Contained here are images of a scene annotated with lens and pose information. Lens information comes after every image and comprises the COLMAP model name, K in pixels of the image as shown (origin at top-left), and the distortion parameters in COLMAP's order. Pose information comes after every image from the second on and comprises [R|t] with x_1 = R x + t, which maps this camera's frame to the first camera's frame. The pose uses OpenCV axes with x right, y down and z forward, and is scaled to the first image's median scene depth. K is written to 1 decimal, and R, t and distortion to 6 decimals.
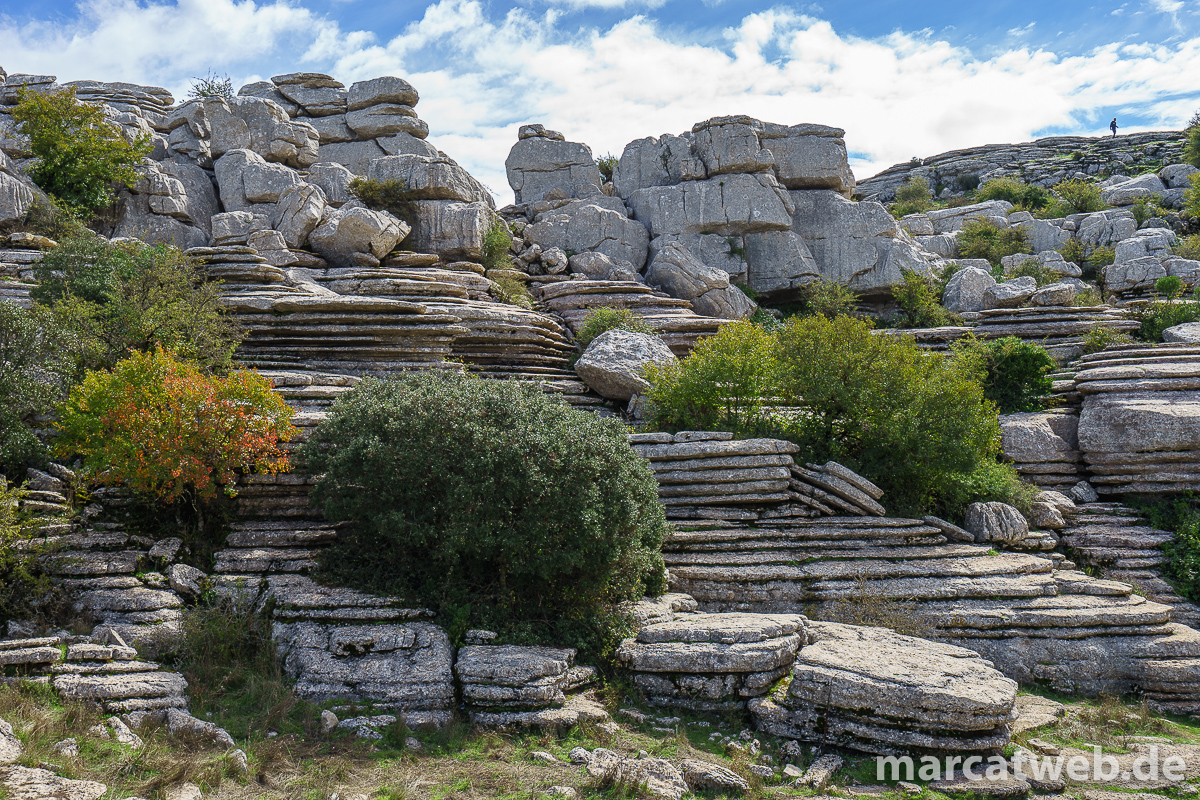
lens RADIAL K [[1166.6, 0, 600.0], [0, 1166.6, 400.0], [0, 0, 1]] dist [-0.004751, 0.003394]
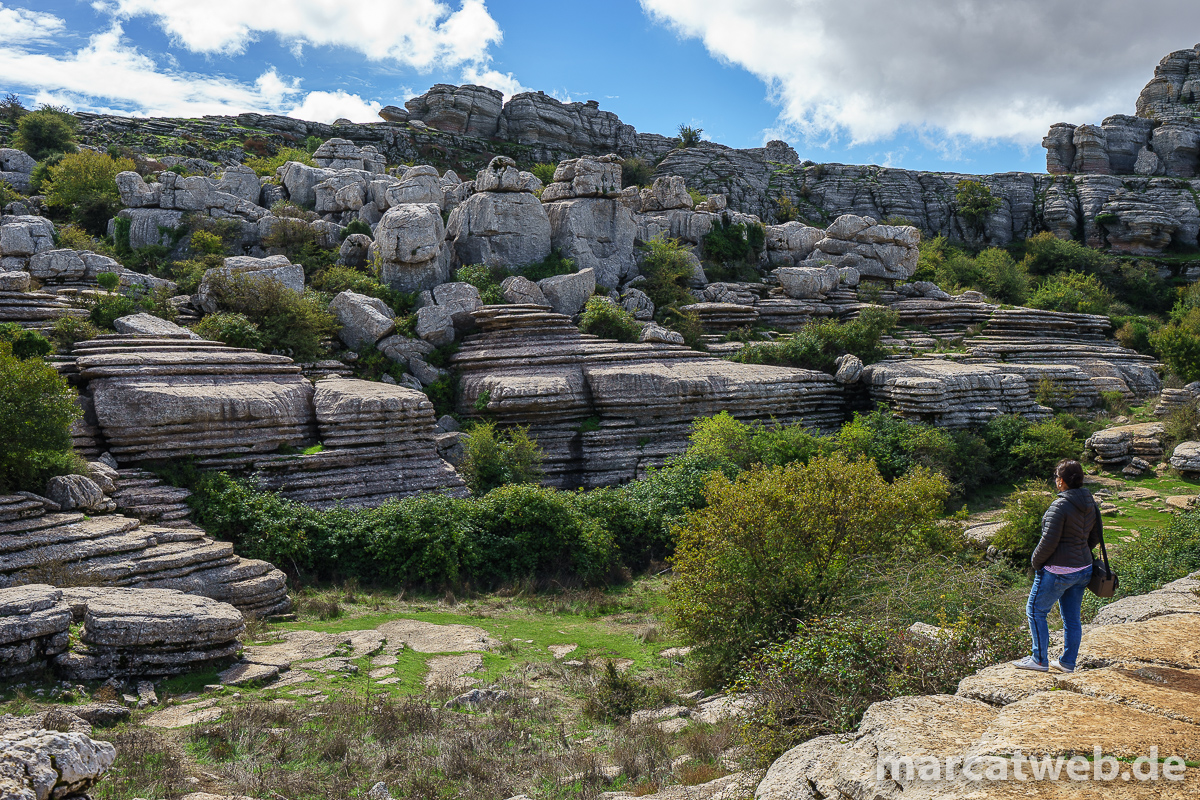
lens RADIAL K [[1166.6, 0, 600.0], [0, 1166.6, 400.0], [0, 0, 1]] dist [-0.004751, 0.003394]
pose [[0.515374, -0.018932, 0.856756, -0.350665], [-0.011728, 0.999506, 0.029142, -0.024206], [-0.856885, -0.025067, 0.514897, -0.037480]]
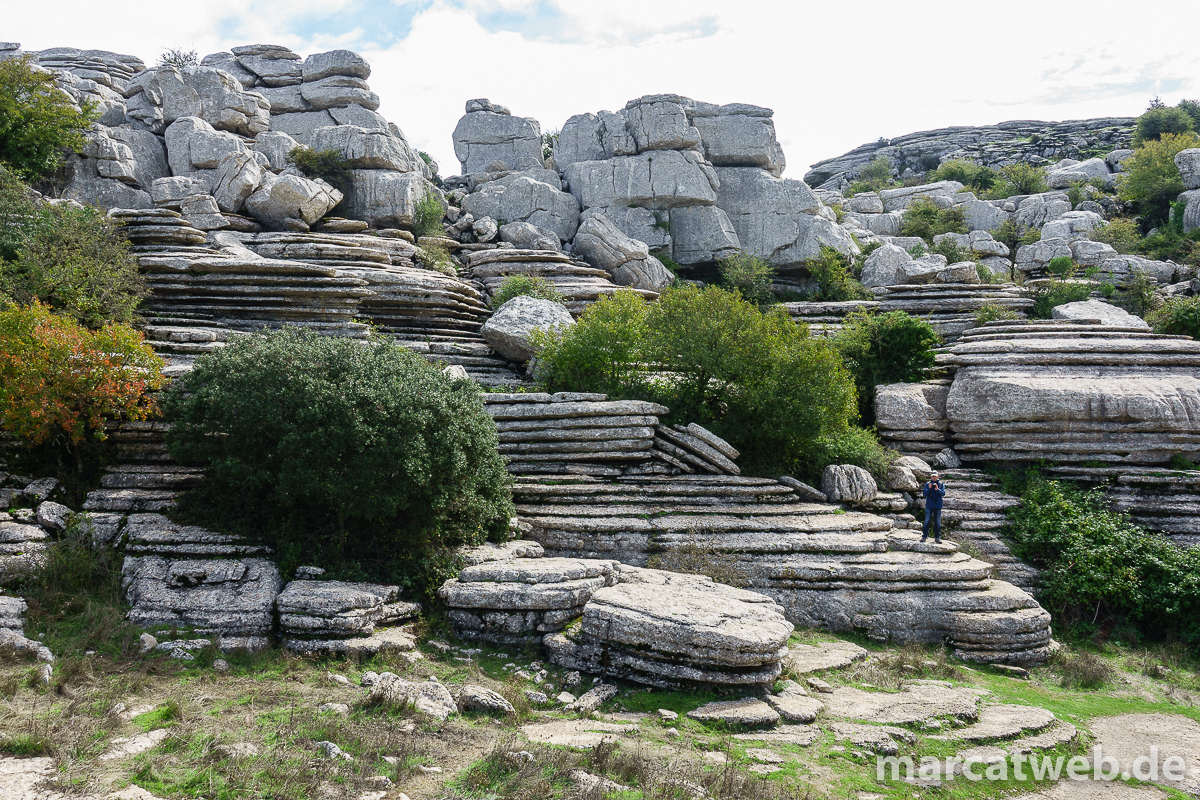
lens RADIAL K [[1131.8, 0, 600.0], [0, 1131.8, 400.0], [0, 0, 1]] dist [-0.001317, -0.000501]
pose [[0.999726, 0.022099, -0.007778, 0.109130], [-0.021872, 0.999363, 0.028197, 0.003871], [0.008396, -0.028020, 0.999572, -0.031455]]
